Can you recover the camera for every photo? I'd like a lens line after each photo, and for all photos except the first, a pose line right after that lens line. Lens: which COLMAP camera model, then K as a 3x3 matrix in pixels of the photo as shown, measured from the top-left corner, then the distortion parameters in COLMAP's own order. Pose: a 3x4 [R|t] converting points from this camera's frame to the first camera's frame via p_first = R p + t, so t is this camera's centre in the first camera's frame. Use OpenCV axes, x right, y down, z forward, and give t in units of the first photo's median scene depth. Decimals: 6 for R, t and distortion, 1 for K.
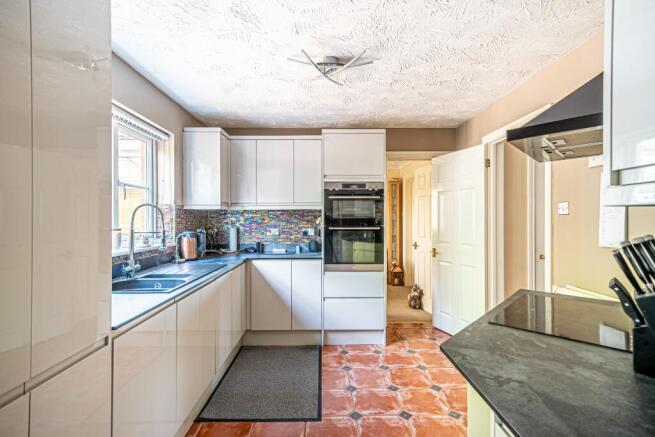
lens RADIAL K [[312.9, 0, 324.1], [0, 312.9, 218.8], [0, 0, 1]] dist [0.008575, -0.000471]
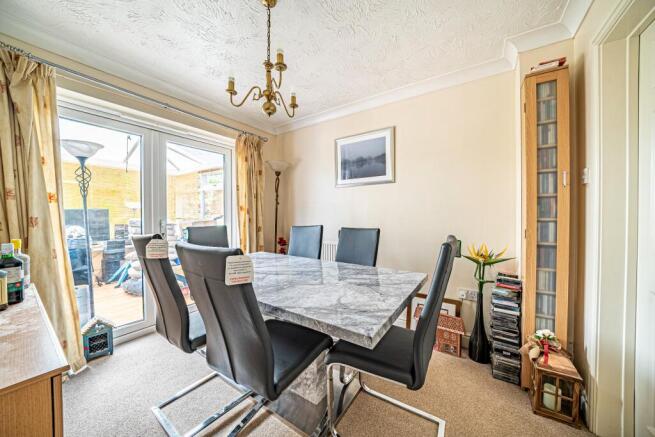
lens RADIAL K [[232.7, 0, 324.9], [0, 232.7, 219.1], [0, 0, 1]] dist [-0.014573, 0.000005]
pose [[0.824344, 0.001243, -0.566087, 0.374621], [0.009352, 0.999831, 0.015813, 0.050031], [0.566011, -0.018329, 0.824194, 1.504353]]
